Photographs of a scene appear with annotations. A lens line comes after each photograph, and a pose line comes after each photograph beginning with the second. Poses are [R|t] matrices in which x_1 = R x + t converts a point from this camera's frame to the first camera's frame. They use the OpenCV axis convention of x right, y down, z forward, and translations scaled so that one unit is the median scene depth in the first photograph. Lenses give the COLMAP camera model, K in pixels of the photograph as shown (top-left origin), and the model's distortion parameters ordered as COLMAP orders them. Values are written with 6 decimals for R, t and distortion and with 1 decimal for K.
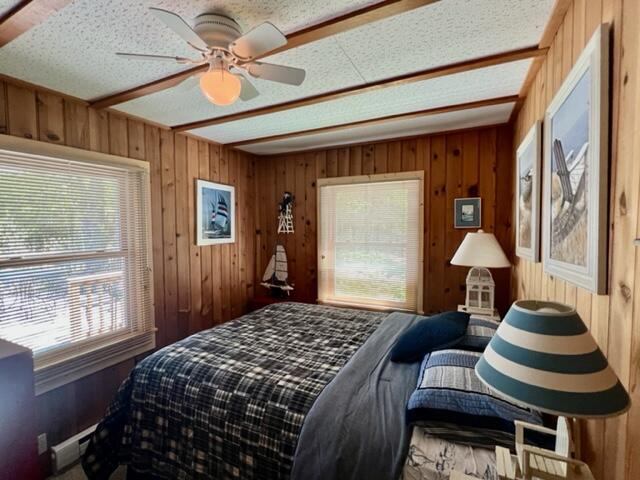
lens RADIAL K [[300.1, 0, 317.7], [0, 300.1, 238.2], [0, 0, 1]] dist [-0.002200, 0.000006]
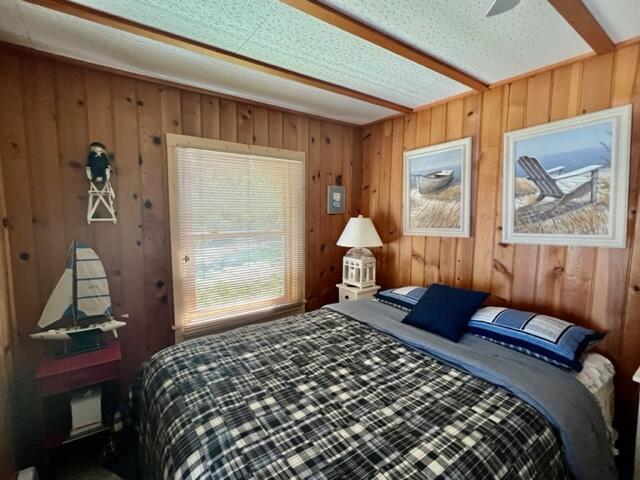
lens RADIAL K [[300.1, 0, 318.0], [0, 300.1, 239.2], [0, 0, 1]] dist [-0.002200, 0.000006]
pose [[0.472744, -0.074041, 0.878084, -0.612811], [0.030420, 0.997241, 0.067711, -0.020780], [-0.880675, -0.005299, 0.473692, 0.663358]]
